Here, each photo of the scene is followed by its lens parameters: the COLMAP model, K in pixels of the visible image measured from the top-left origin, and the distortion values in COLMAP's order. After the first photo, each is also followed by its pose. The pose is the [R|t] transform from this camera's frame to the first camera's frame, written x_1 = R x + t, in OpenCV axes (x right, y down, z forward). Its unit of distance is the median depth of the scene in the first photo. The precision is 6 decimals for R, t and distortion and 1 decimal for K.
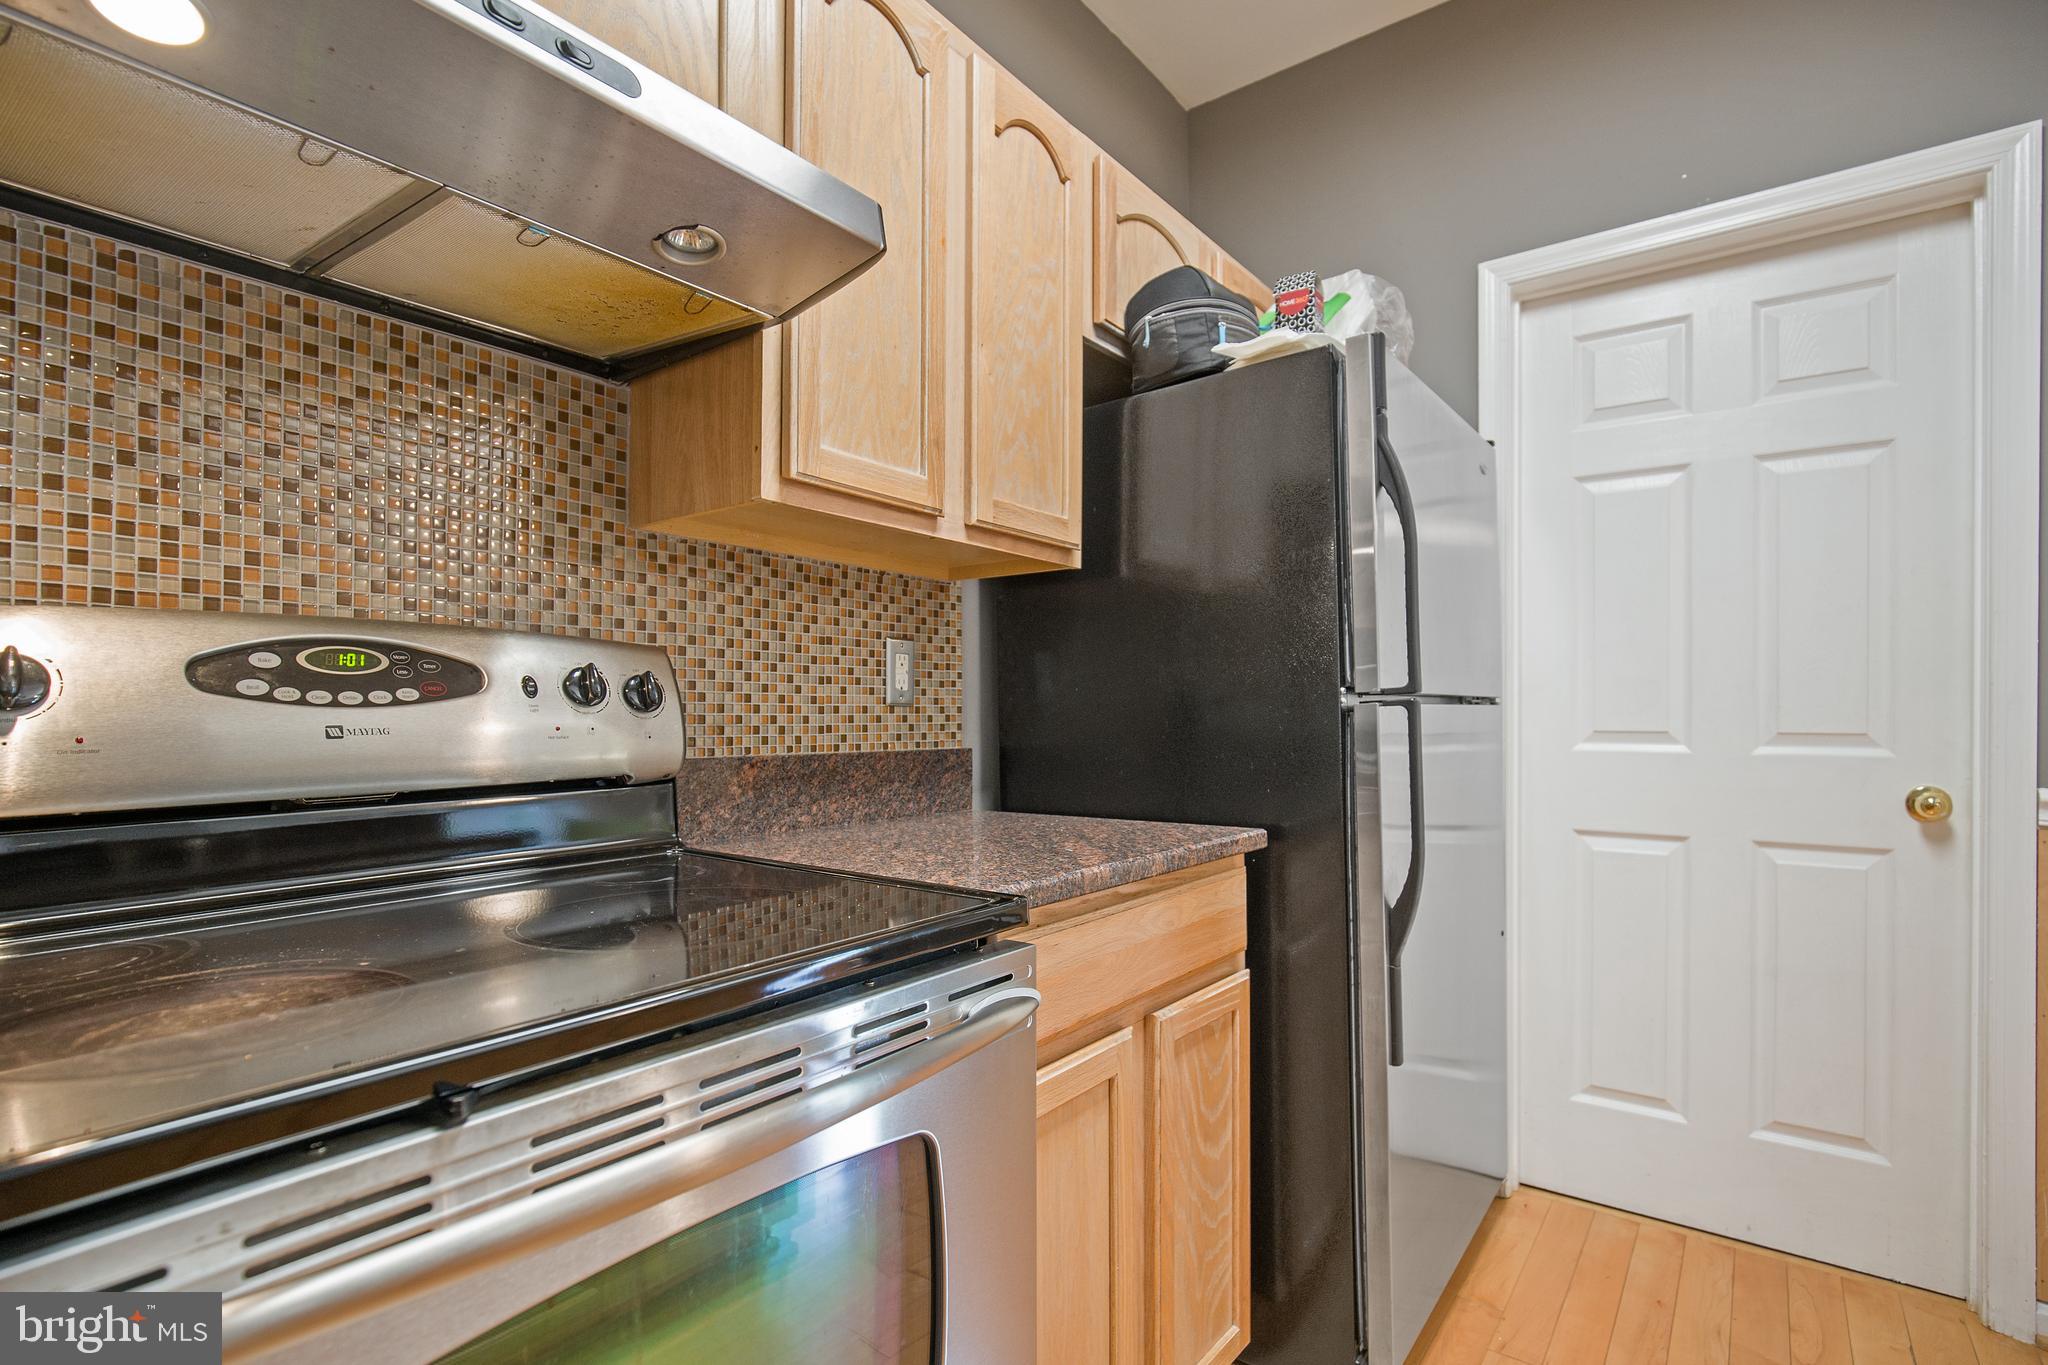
lens RADIAL K [[958.2, 0, 1001.7], [0, 958.2, 716.6], [0, 0, 1]] dist [-0.012432, 0.001556]
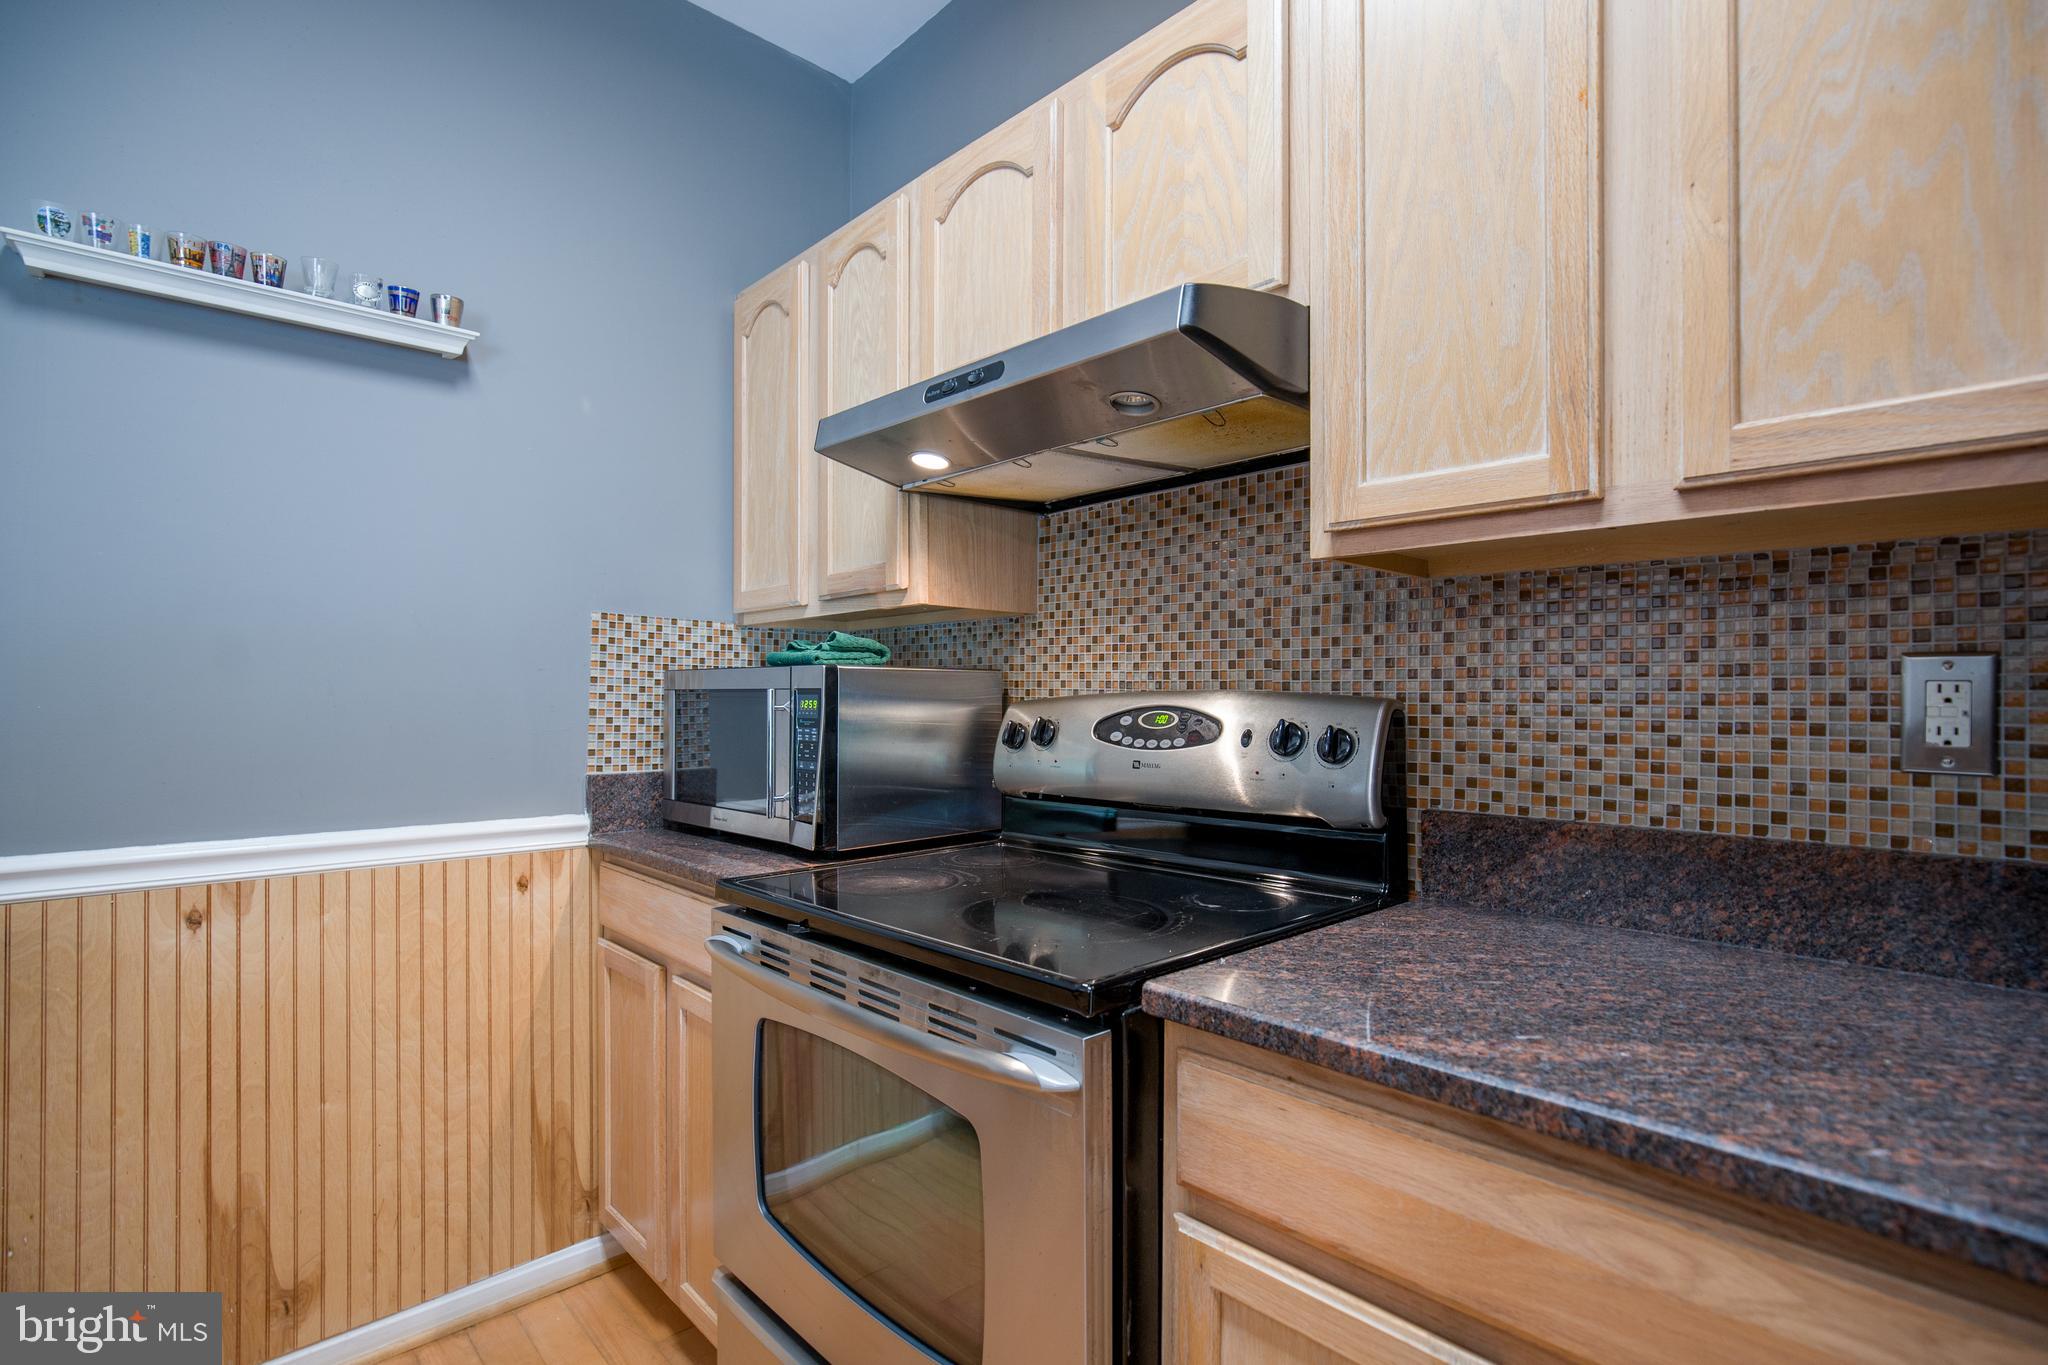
lens RADIAL K [[958.2, 0, 1023.8], [0, 958.2, 691.1], [0, 0, 1]] dist [-0.012432, 0.001556]
pose [[-0.137459, -0.002661, -0.990504, 0.654717], [-0.004090, 0.999989, -0.002119, -0.071909], [0.990499, 0.003760, -0.137468, 0.698130]]
